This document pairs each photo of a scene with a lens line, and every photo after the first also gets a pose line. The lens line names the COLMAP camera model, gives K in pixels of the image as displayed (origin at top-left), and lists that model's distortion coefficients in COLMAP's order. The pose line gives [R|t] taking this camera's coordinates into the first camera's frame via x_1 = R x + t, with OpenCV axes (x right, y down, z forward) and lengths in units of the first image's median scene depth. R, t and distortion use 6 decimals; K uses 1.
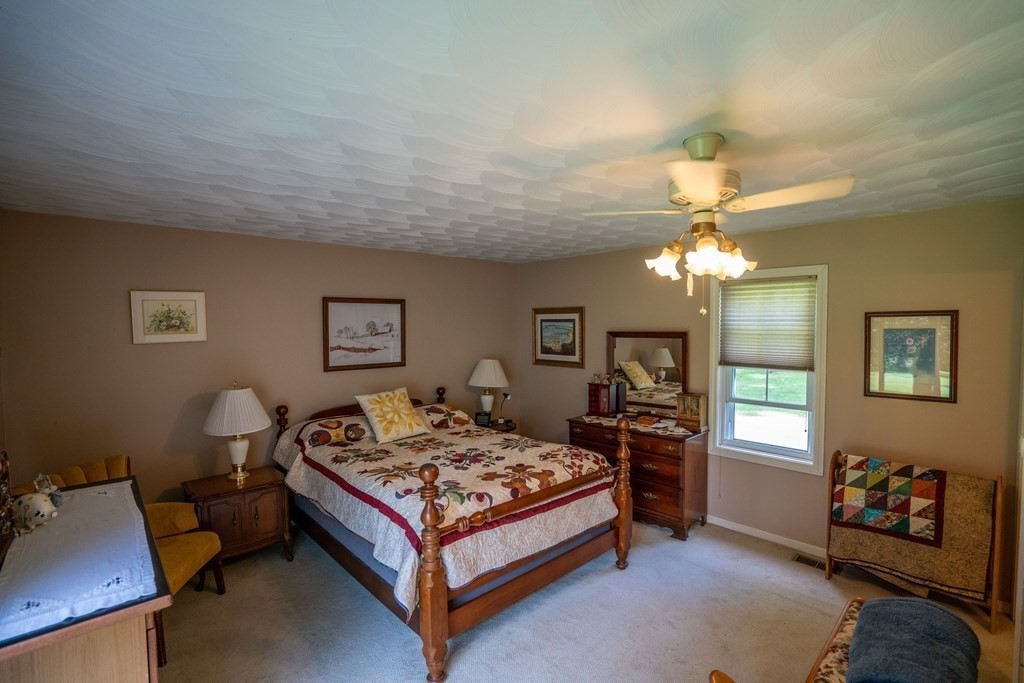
lens RADIAL K [[479.5, 0, 512.0], [0, 479.5, 341.5], [0, 0, 1]] dist [-0.059432, 0.018686]
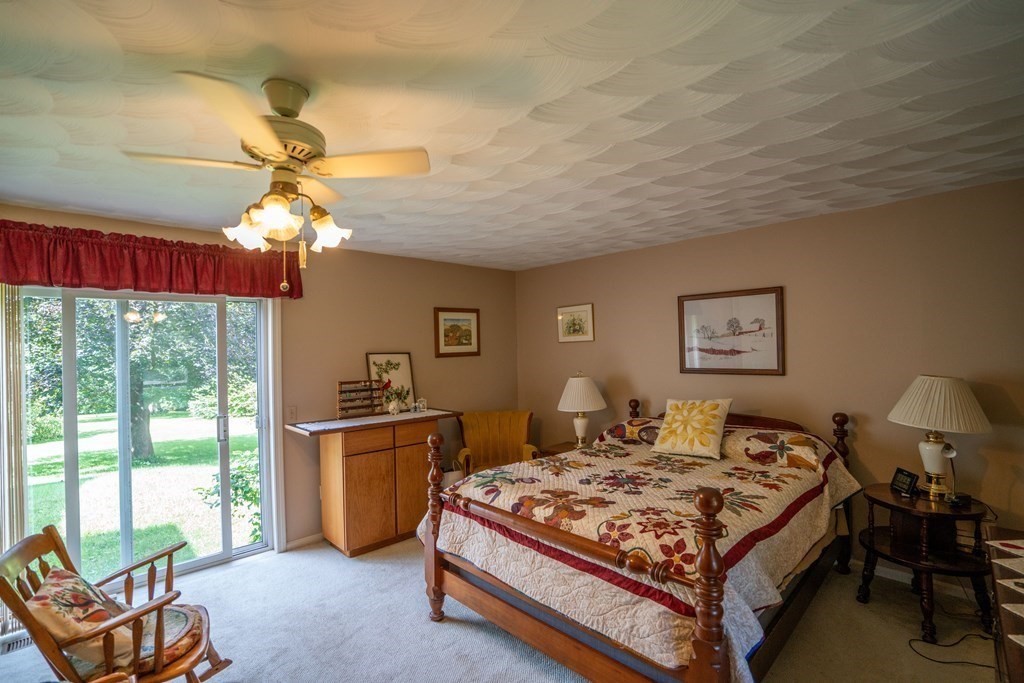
lens RADIAL K [[479.5, 0, 512.0], [0, 479.5, 341.5], [0, 0, 1]] dist [-0.059432, 0.018686]
pose [[-0.002805, -0.014912, -0.999885, 0.692980], [-0.023297, 0.999618, -0.014843, 0.026043], [0.999725, 0.023252, -0.003152, 0.789638]]
